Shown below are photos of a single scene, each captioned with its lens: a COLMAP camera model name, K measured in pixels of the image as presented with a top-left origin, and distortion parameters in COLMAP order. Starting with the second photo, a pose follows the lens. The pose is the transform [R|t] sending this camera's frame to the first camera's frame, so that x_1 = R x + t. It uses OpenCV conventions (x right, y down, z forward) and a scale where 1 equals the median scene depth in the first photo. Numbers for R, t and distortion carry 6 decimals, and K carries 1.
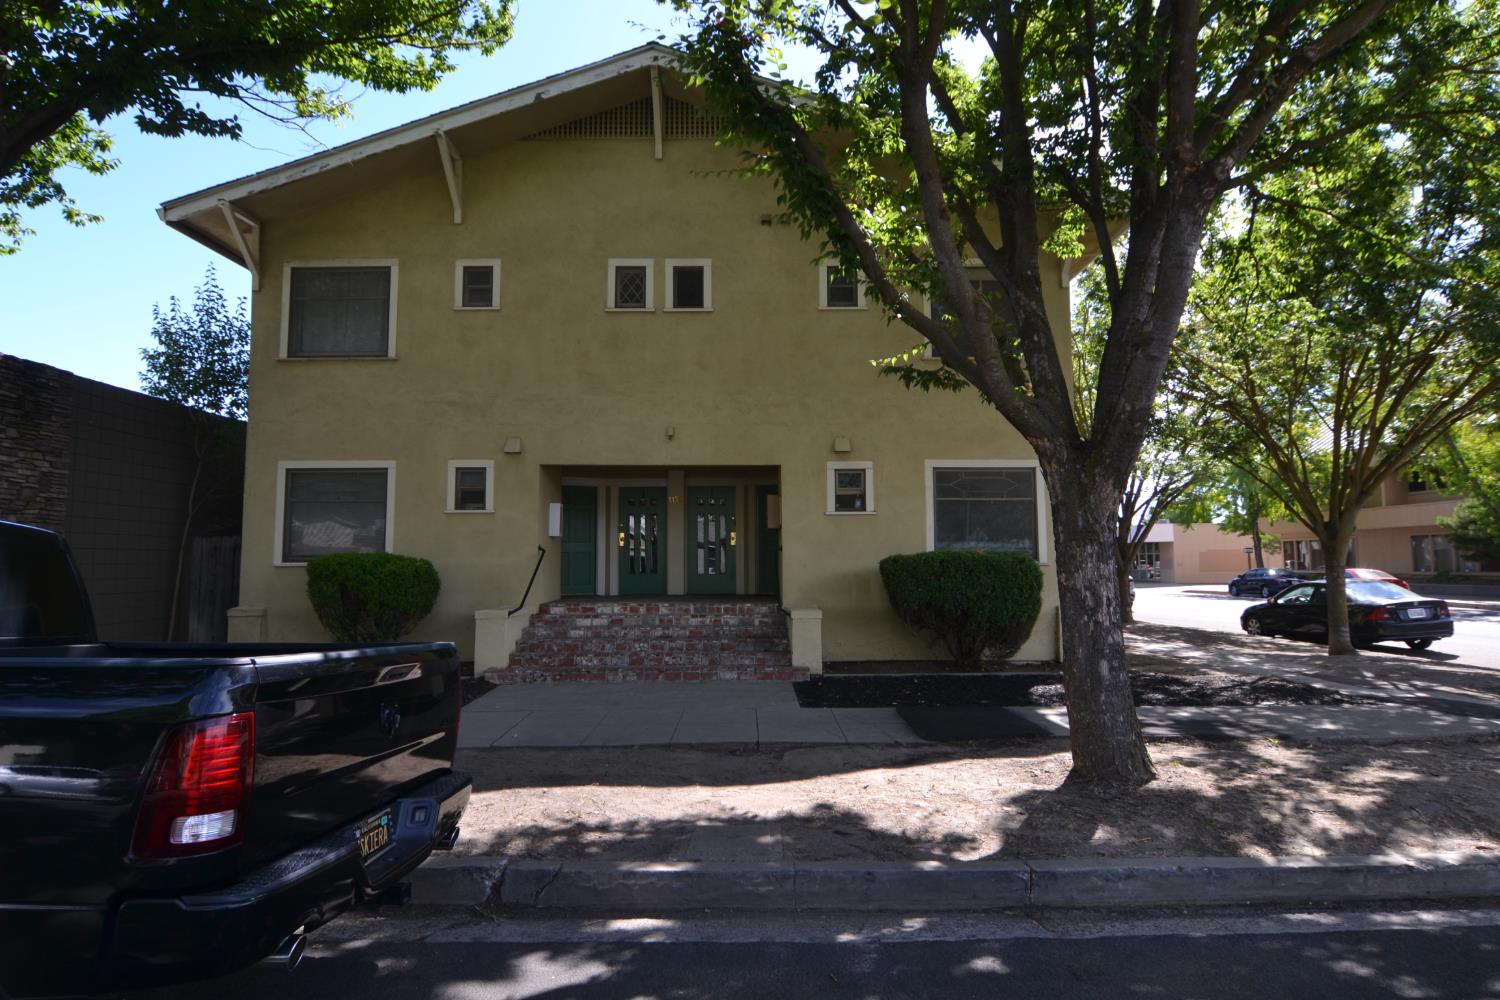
lens RADIAL K [[808.4, 0, 750.0], [0, 808.4, 500.0], [0, 0, 1]] dist [-0.022102, -0.000026]
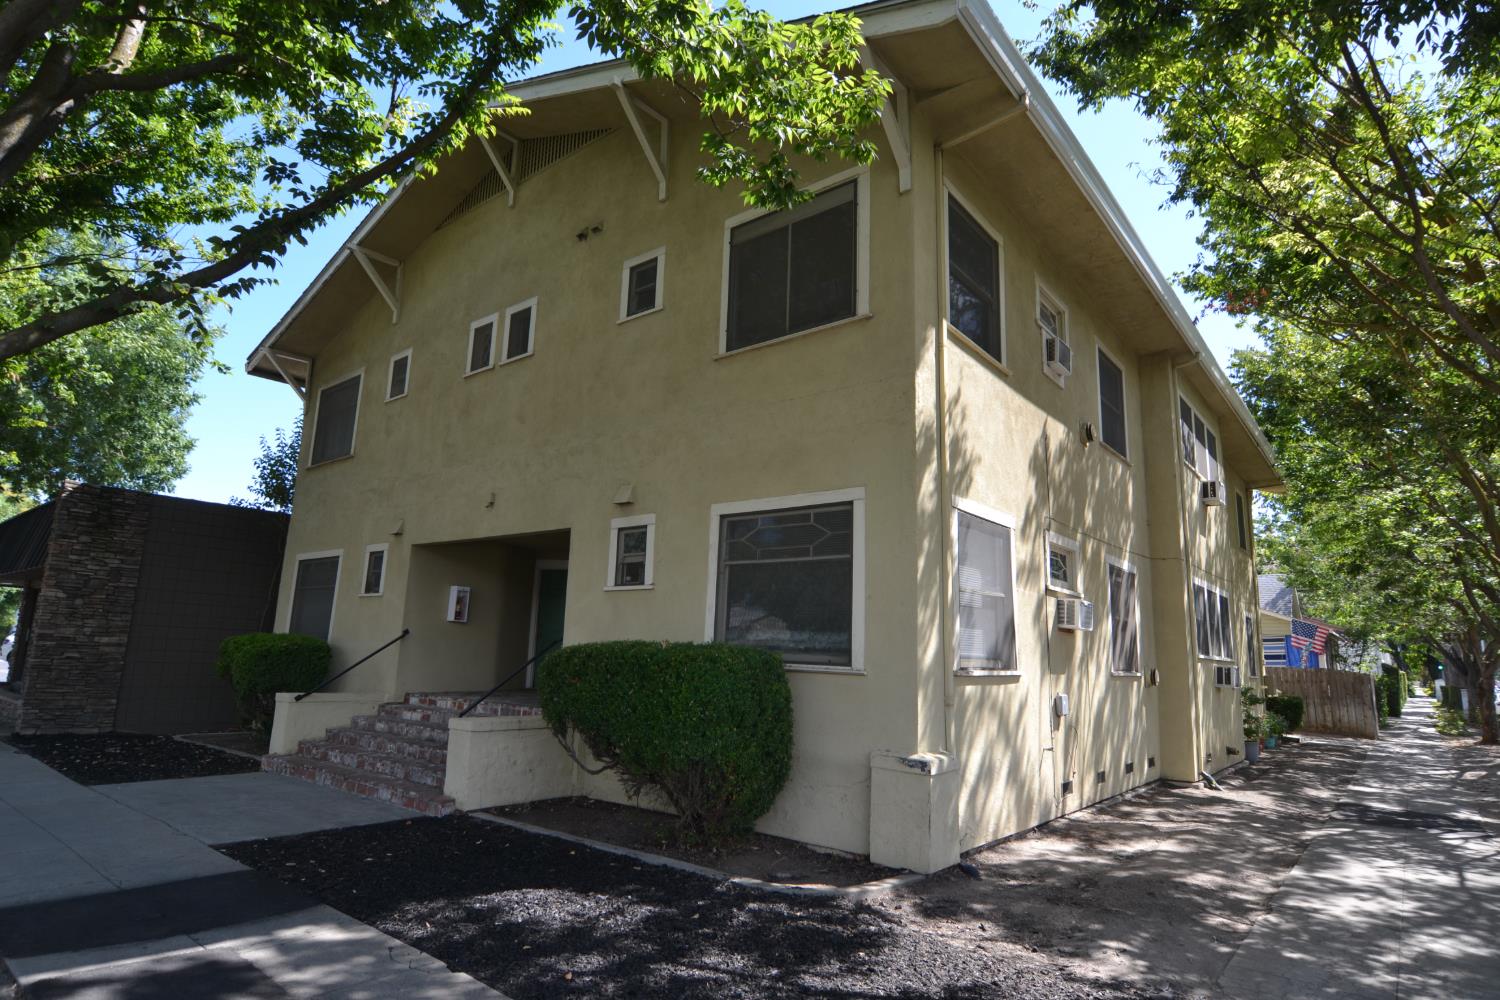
lens RADIAL K [[808.4, 0, 750.0], [0, 808.4, 500.0], [0, 0, 1]] dist [-0.022102, -0.000026]
pose [[0.776130, -0.090550, -0.624038, 0.661830], [0.014390, 0.991922, -0.126034, 0.030899], [0.630409, 0.088839, 0.771163, 0.506957]]
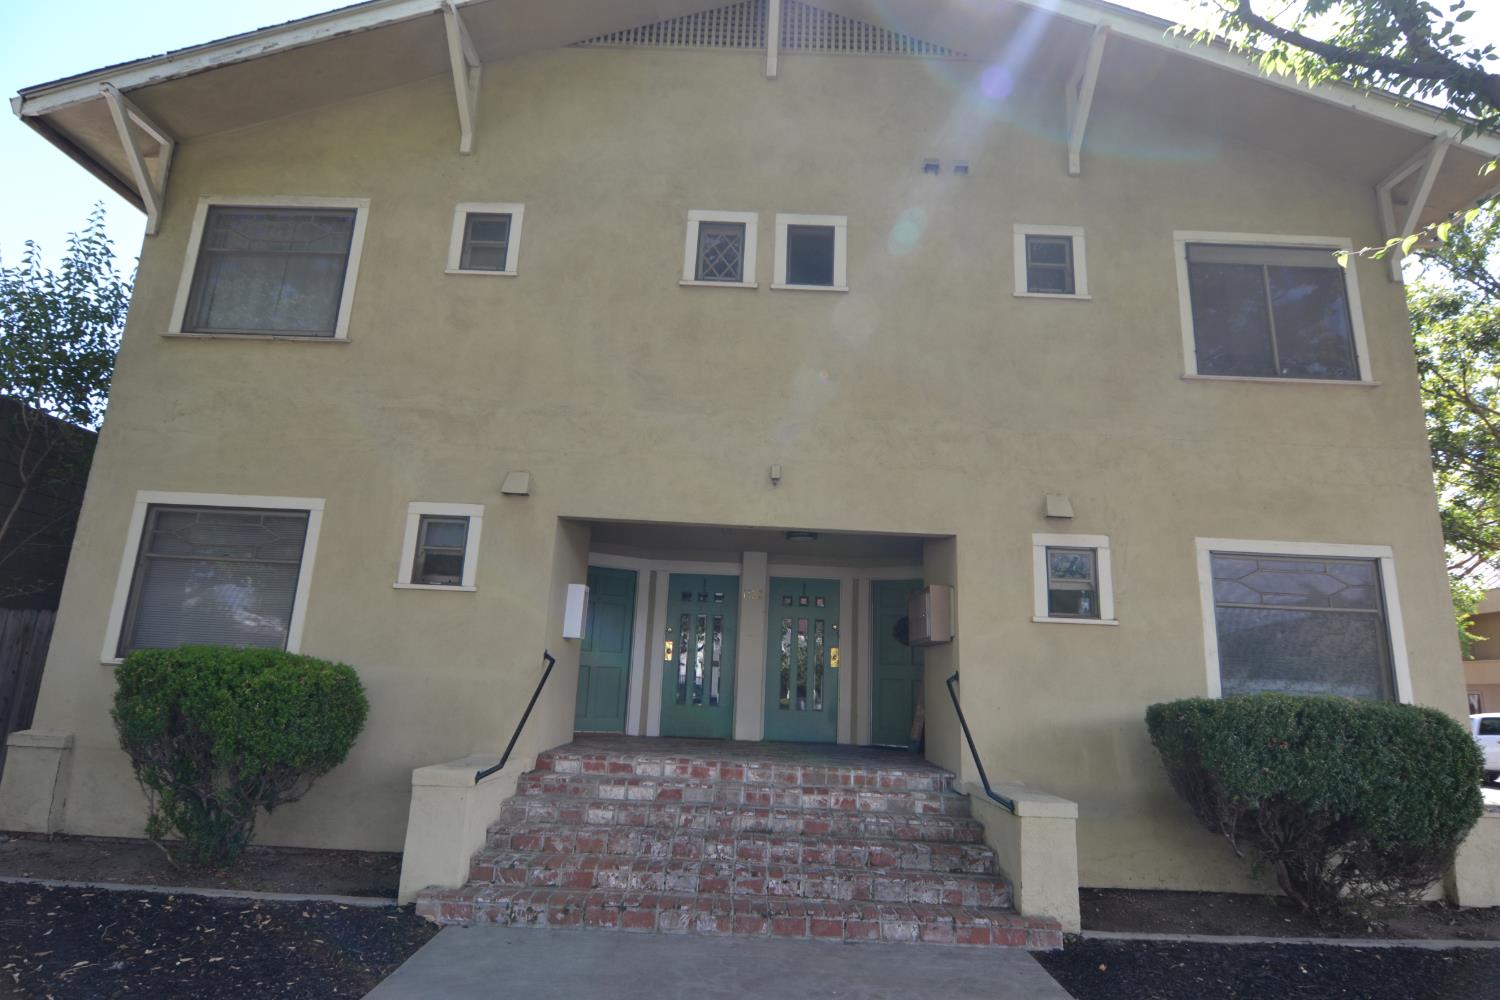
lens RADIAL K [[808.4, 0, 750.0], [0, 808.4, 500.0], [0, 0, 1]] dist [-0.022102, -0.000026]
pose [[0.998739, 0.044907, -0.022426, -0.103062], [-0.047787, 0.987373, -0.151034, 0.028950], [0.015361, 0.151915, 0.988274, 0.400500]]
